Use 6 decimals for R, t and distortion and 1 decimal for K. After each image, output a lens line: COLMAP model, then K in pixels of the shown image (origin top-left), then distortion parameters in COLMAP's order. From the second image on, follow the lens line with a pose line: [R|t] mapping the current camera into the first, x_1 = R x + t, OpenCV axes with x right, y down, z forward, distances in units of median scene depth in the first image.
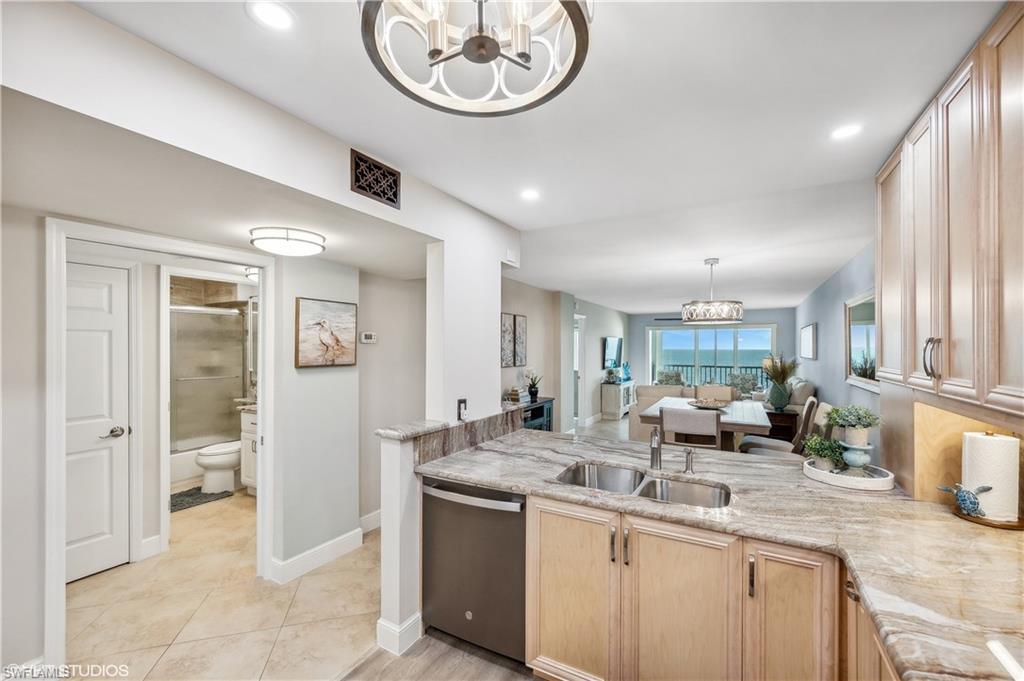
lens RADIAL K [[417.1, 0, 515.6], [0, 417.1, 343.4], [0, 0, 1]] dist [-0.001819, 0.000001]
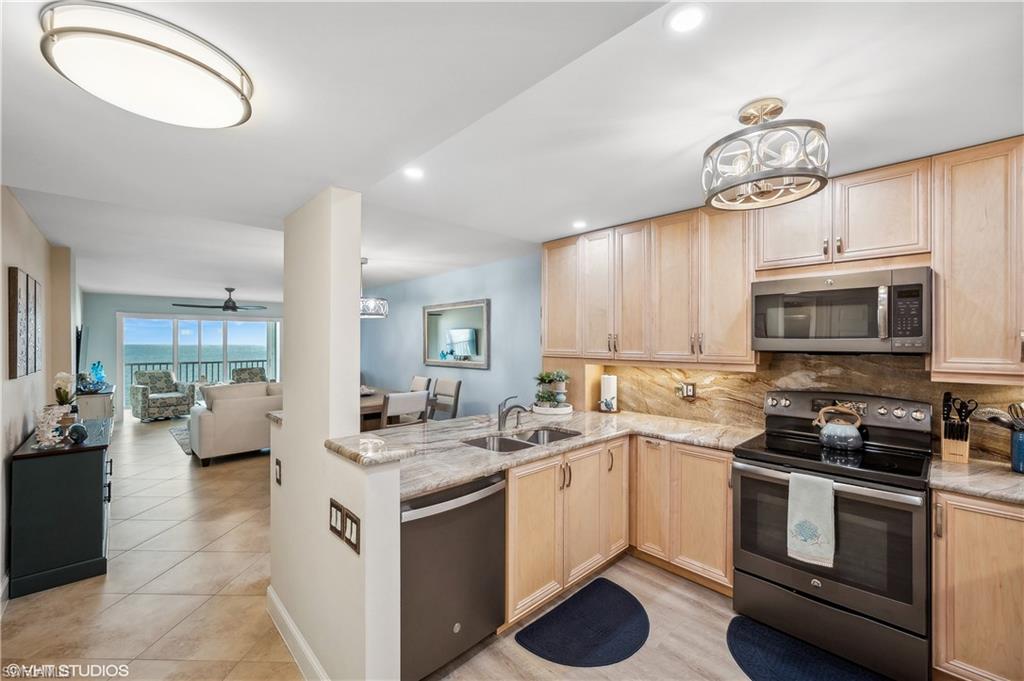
lens RADIAL K [[417.1, 0, 513.4], [0, 417.1, 341.7], [0, 0, 1]] dist [-0.001819, 0.000001]
pose [[0.296814, -0.001521, 0.954934, -0.894058], [-0.006458, 0.999973, 0.003600, 0.018828], [-0.954913, -0.007235, 0.296796, 0.580630]]
